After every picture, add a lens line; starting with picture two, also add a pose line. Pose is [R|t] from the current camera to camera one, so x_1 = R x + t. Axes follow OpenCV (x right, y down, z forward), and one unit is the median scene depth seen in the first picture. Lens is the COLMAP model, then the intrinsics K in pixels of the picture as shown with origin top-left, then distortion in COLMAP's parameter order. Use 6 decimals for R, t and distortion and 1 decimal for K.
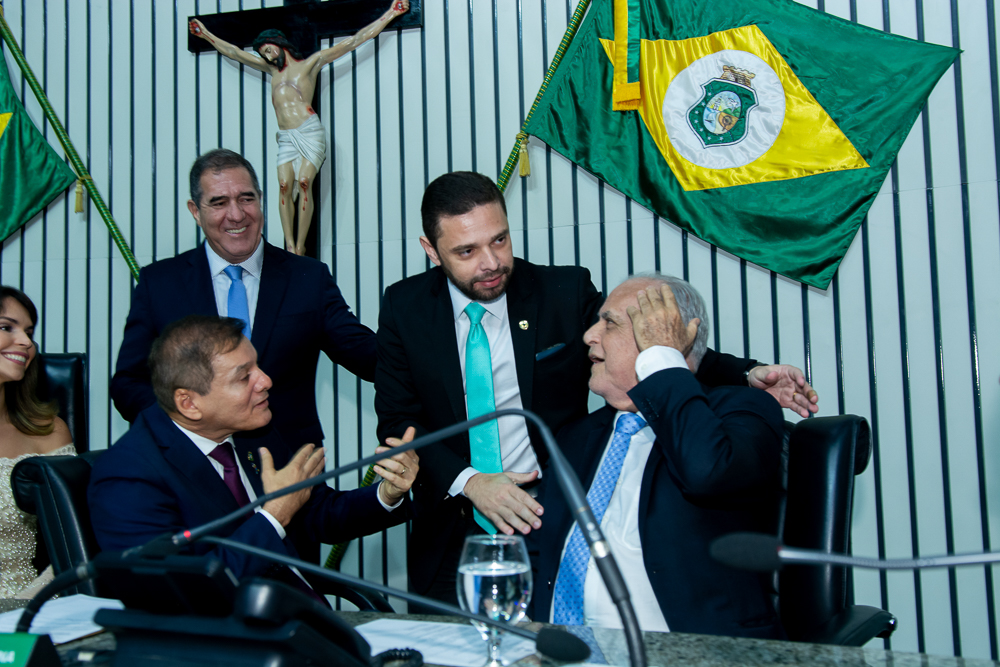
lens RADIAL K [[981.8, 0, 500.0], [0, 981.8, 333.5], [0, 0, 1]] dist [-0.020699, 0.089130]
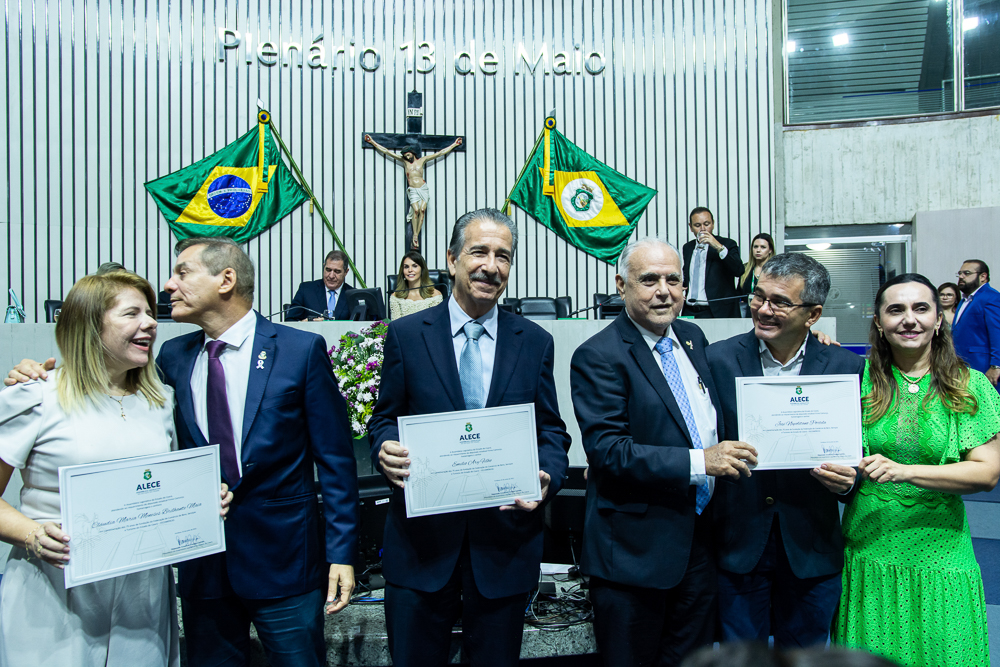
lens RADIAL K [[799.2, 0, 500.0], [0, 799.2, 333.5], [0, 0, 1]] dist [-0.082032, 0.078961]
pose [[0.924230, 0.016454, 0.381483, -0.866760], [-0.041892, 0.997410, 0.058472, 0.035715], [-0.379532, -0.070023, 0.922525, -1.071279]]
